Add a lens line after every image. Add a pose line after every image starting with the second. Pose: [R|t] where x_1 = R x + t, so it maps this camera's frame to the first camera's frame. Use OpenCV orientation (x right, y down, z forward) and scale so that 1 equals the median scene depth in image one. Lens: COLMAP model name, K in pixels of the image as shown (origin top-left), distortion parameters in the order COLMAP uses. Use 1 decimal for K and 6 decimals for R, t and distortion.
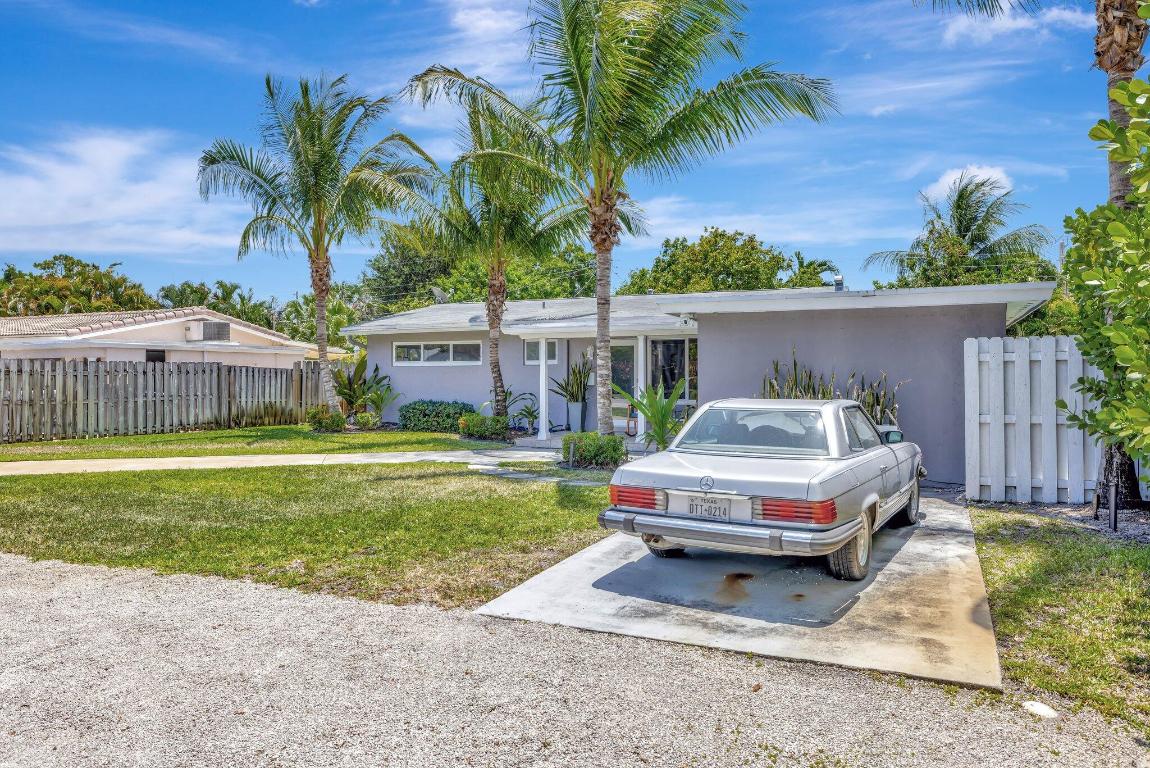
lens RADIAL K [[788.2, 0, 575.0], [0, 788.2, 383.5], [0, 0, 1]] dist [-0.003228, 0.000520]
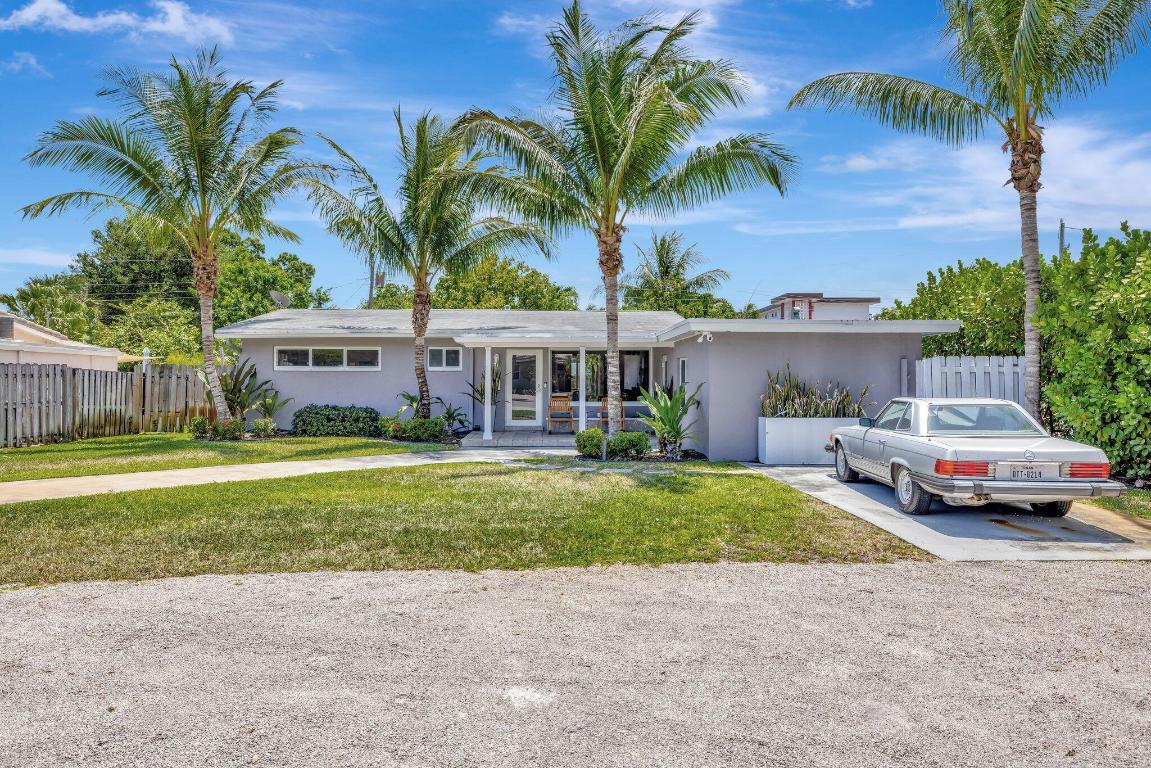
lens RADIAL K [[700.7, 0, 575.7], [0, 700.7, 381.3], [0, 0, 1]] dist [0.000411, 0.000052]
pose [[0.892801, 0.003444, 0.450437, -0.299225], [0.001506, 0.999942, -0.010631, 0.000831], [-0.450448, 0.010170, 0.892745, 0.057685]]
